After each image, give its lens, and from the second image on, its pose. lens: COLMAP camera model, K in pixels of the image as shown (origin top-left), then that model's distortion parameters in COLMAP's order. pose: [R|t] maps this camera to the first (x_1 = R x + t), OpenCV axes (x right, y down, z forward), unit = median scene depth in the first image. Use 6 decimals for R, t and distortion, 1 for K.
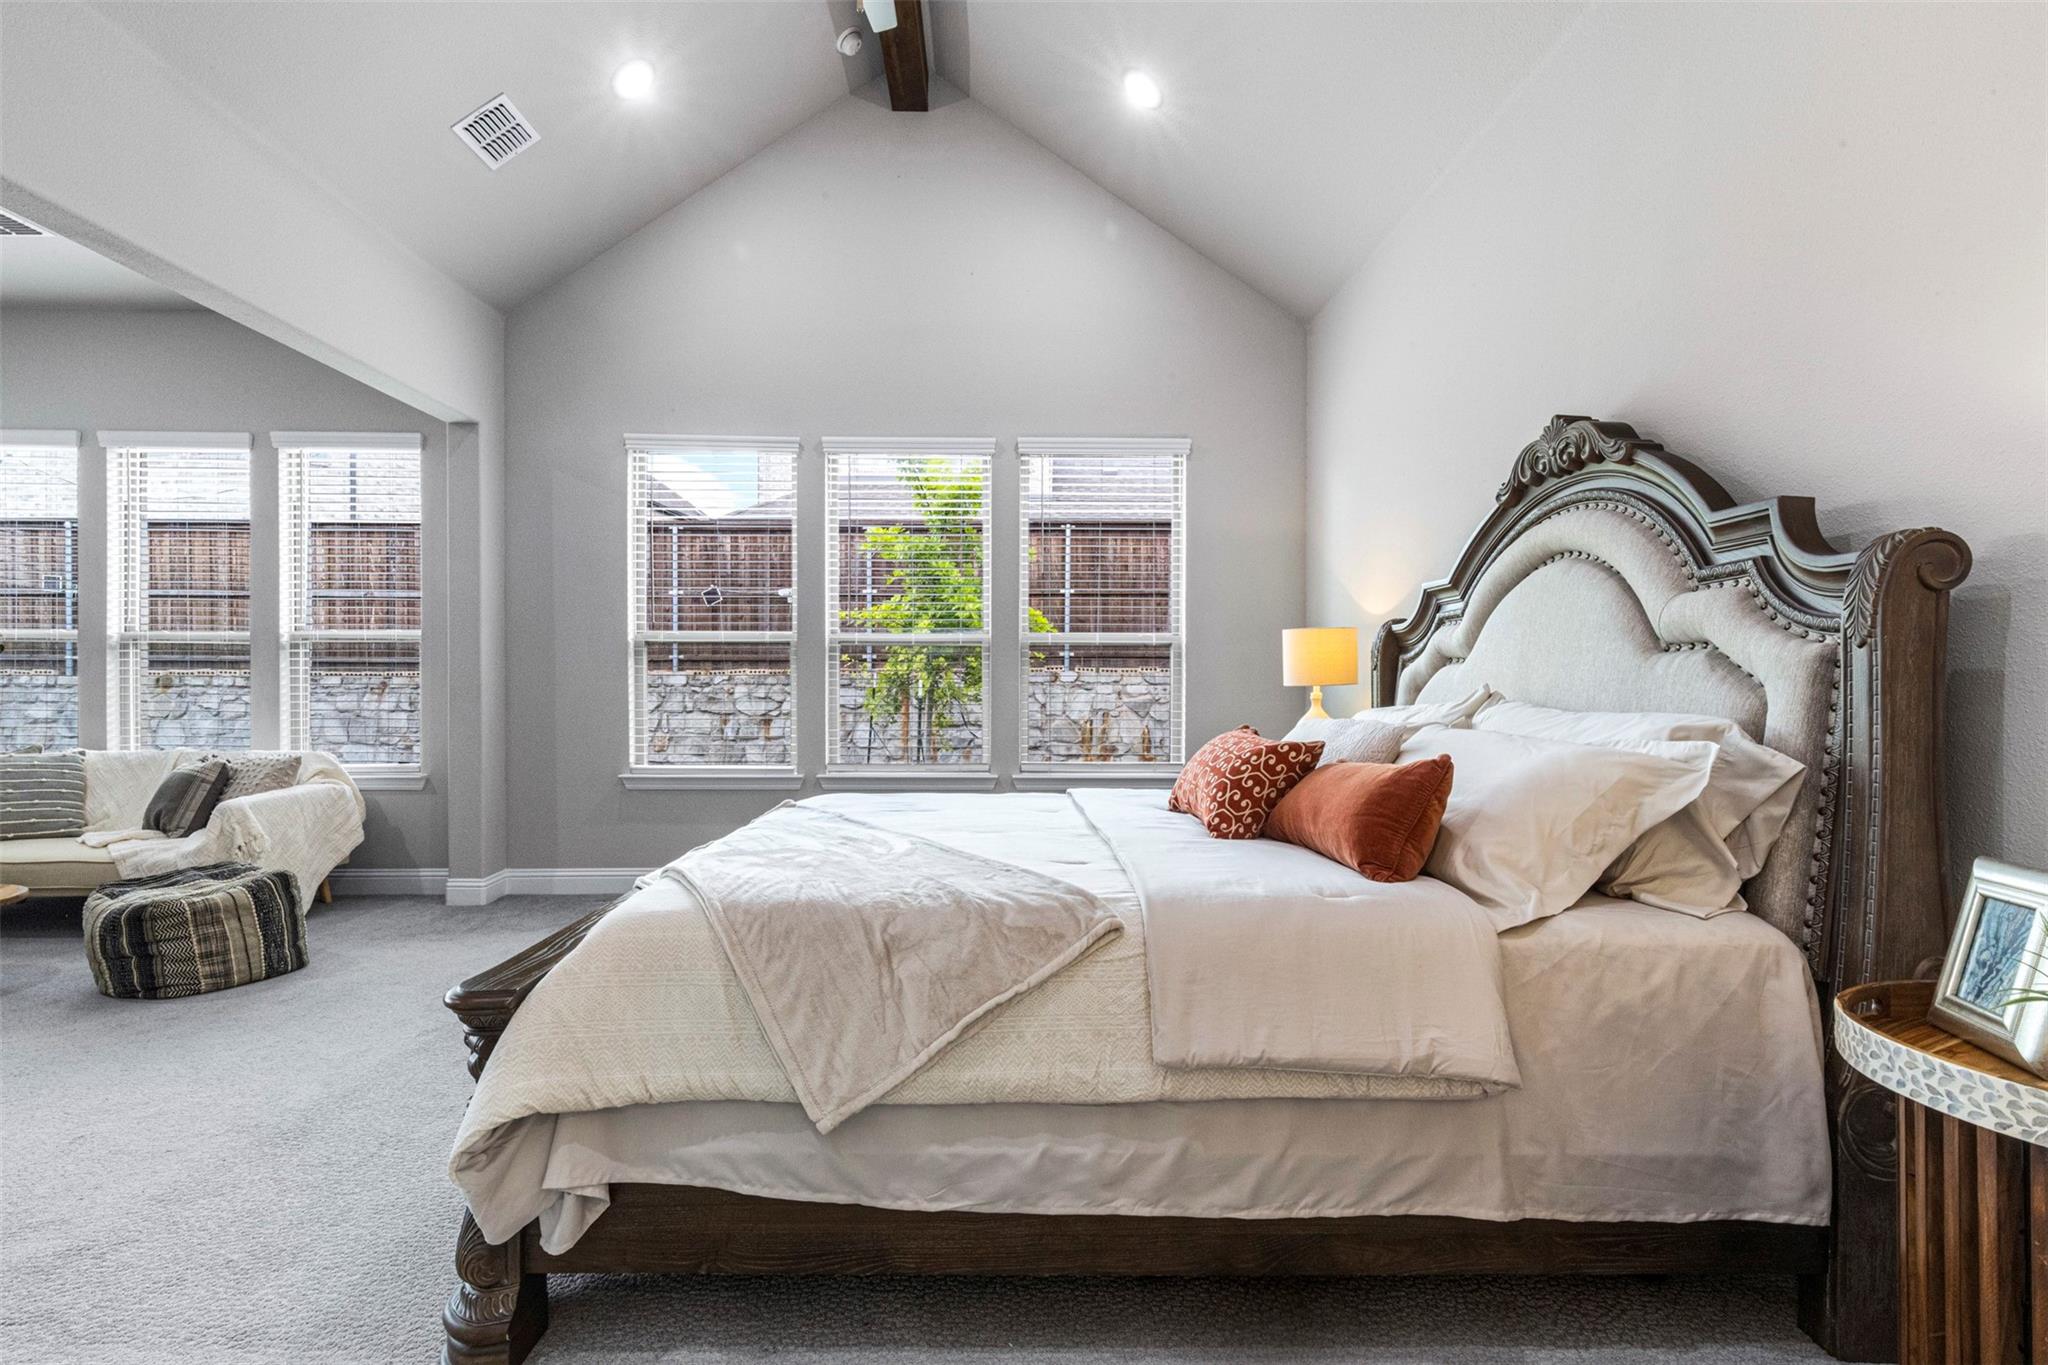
lens RADIAL K [[924.8, 0, 1014.8], [0, 924.8, 692.7], [0, 0, 1]] dist [-0.000105, 0.000292]
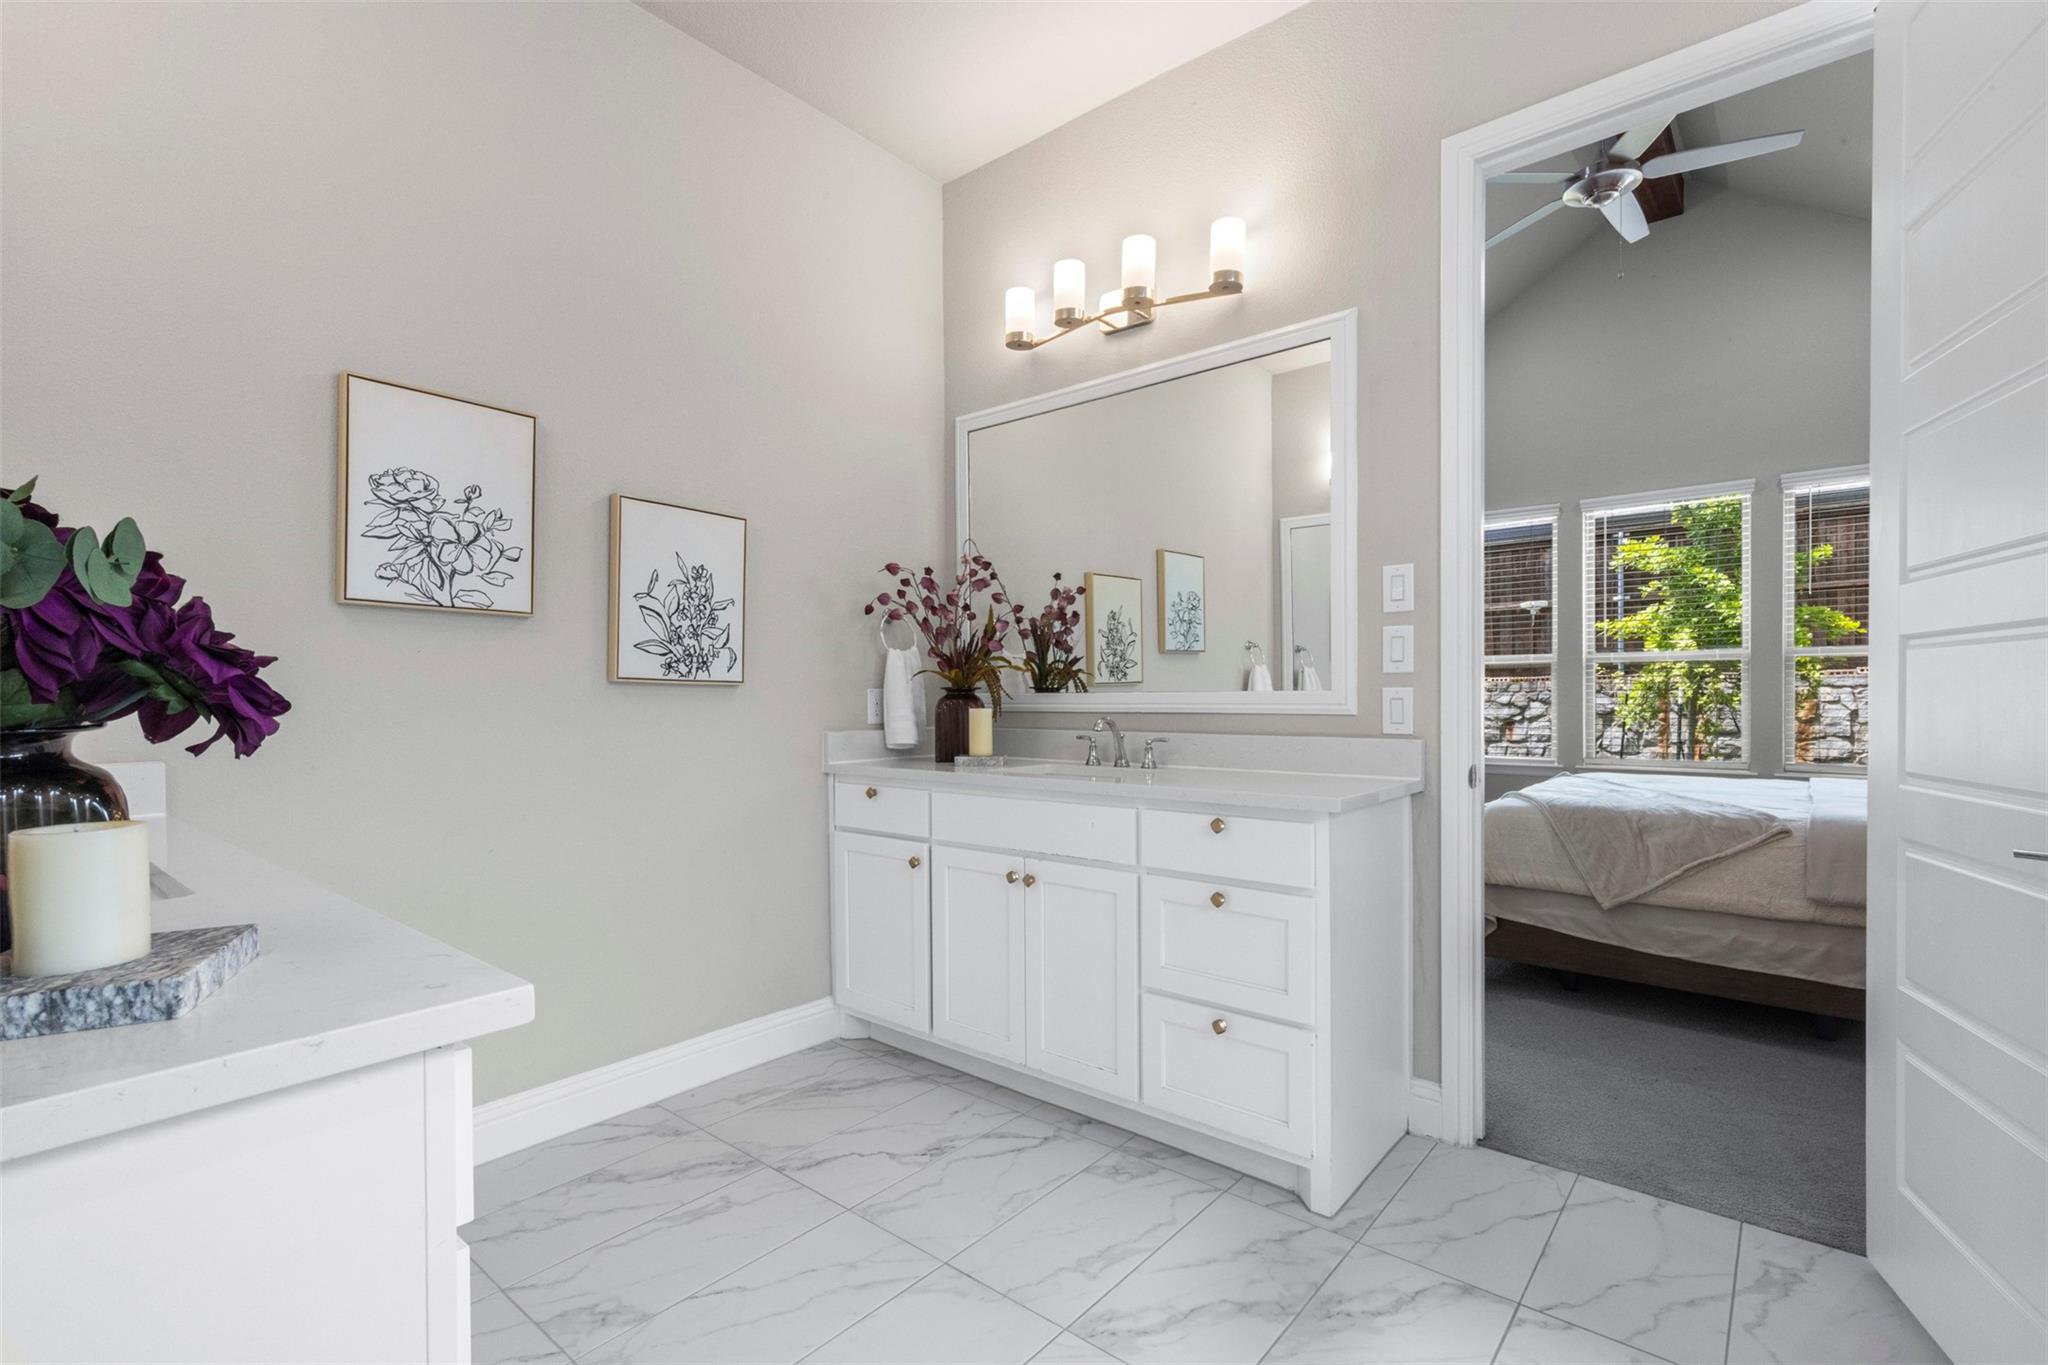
lens RADIAL K [[924.8, 0, 1005.2], [0, 924.8, 698.2], [0, 0, 1]] dist [-0.000105, 0.000292]
pose [[0.737596, -0.002369, -0.675238, 0.213662], [0.003479, 0.999994, 0.000292, -0.023994], [0.675233, -0.002565, 0.737600, -1.497371]]
